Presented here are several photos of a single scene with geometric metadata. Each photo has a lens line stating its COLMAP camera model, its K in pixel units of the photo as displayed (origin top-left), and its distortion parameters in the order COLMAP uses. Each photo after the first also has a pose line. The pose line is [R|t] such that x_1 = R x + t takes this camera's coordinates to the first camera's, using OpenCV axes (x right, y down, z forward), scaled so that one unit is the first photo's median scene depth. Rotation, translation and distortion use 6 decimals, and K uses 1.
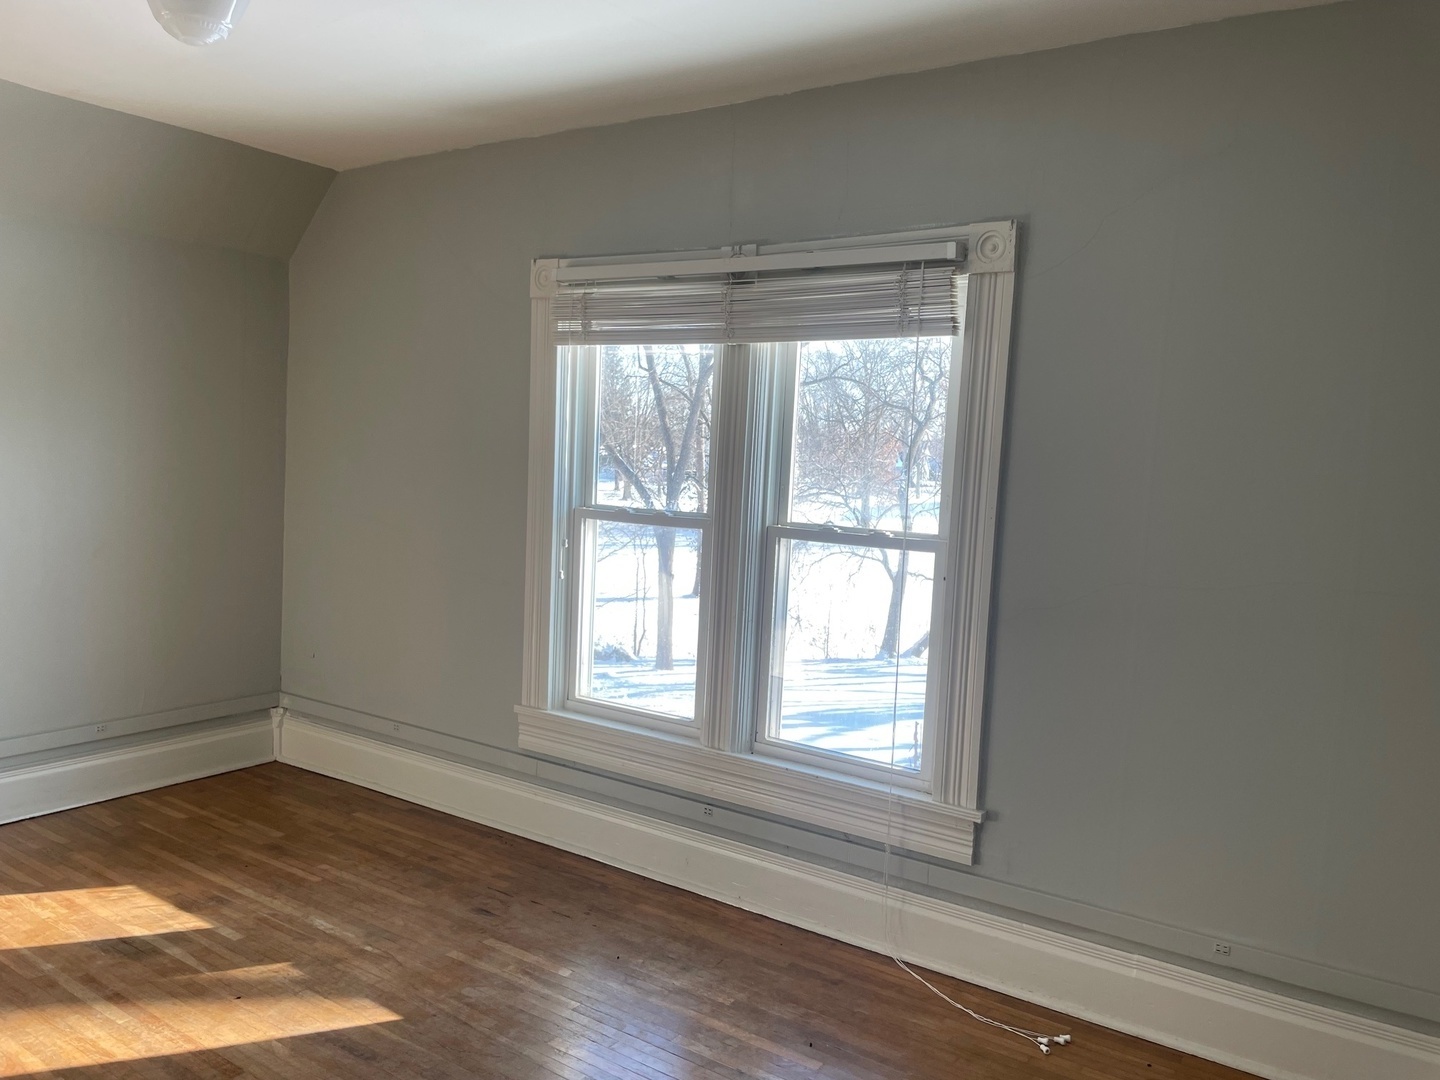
lens RADIAL K [[1084.0, 0, 703.3], [0, 1084.0, 535.6], [0, 0, 1]] dist [0.096873, -0.150097]
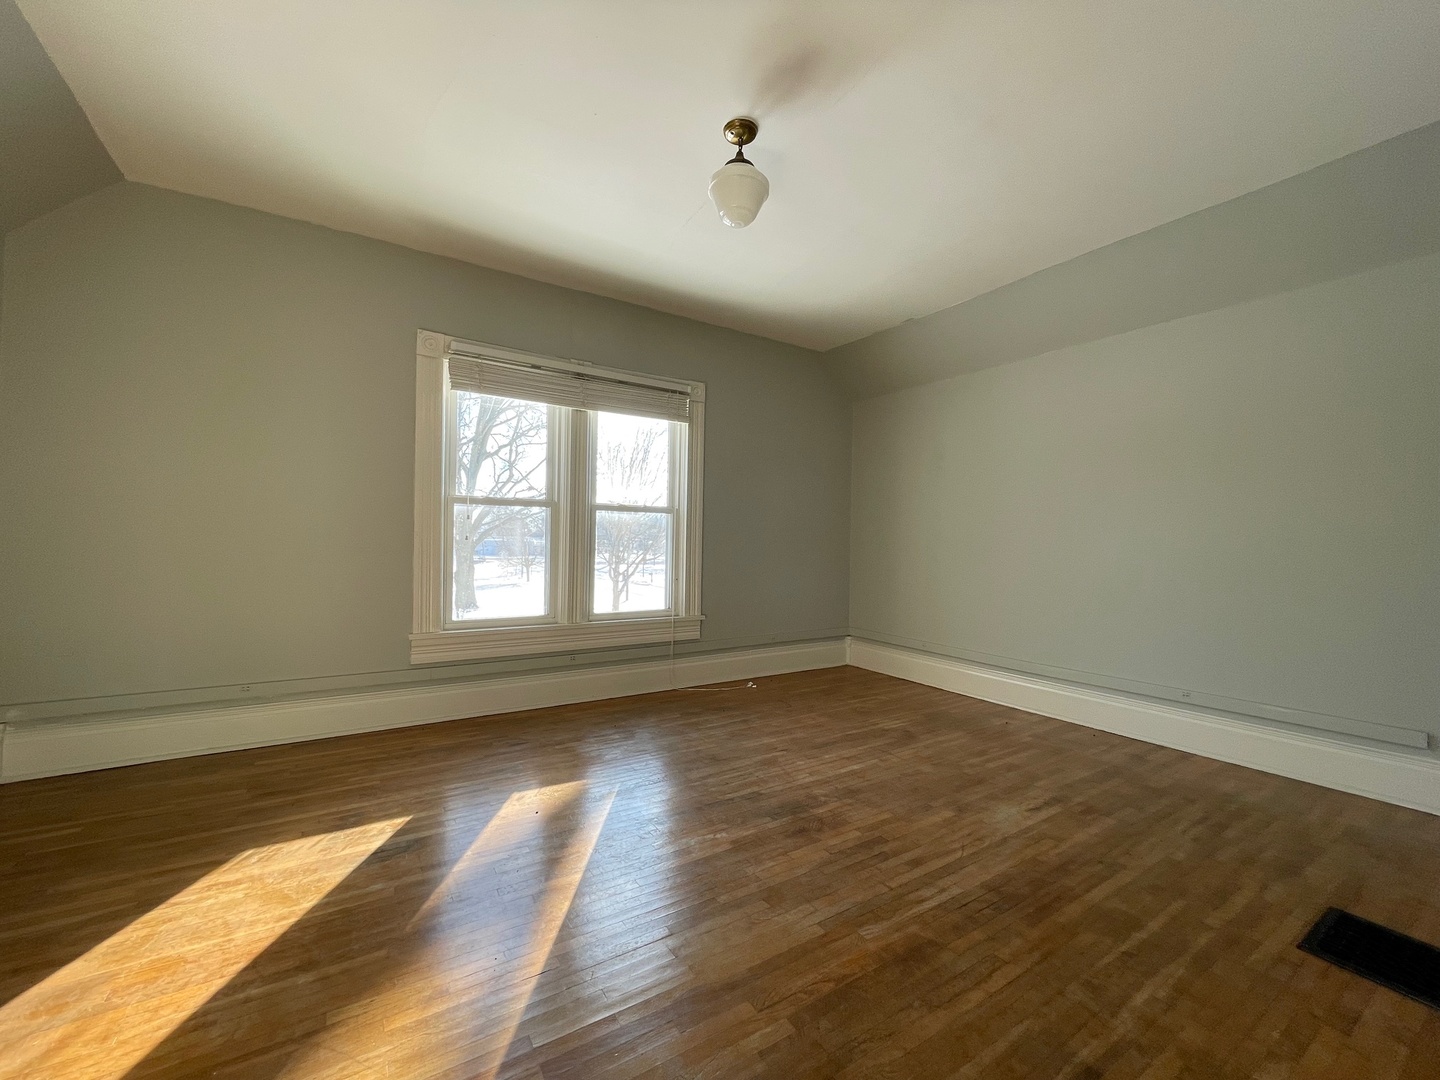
lens RADIAL K [[582.6, 0, 720.0], [0, 582.6, 540.0], [0, 0, 1]] dist [-0.001747, -0.002670]
pose [[0.397903, -0.043513, 0.916395, -0.820728], [0.064531, 0.997728, 0.019355, 0.049501], [-0.915155, 0.051434, 0.399807, 0.369484]]
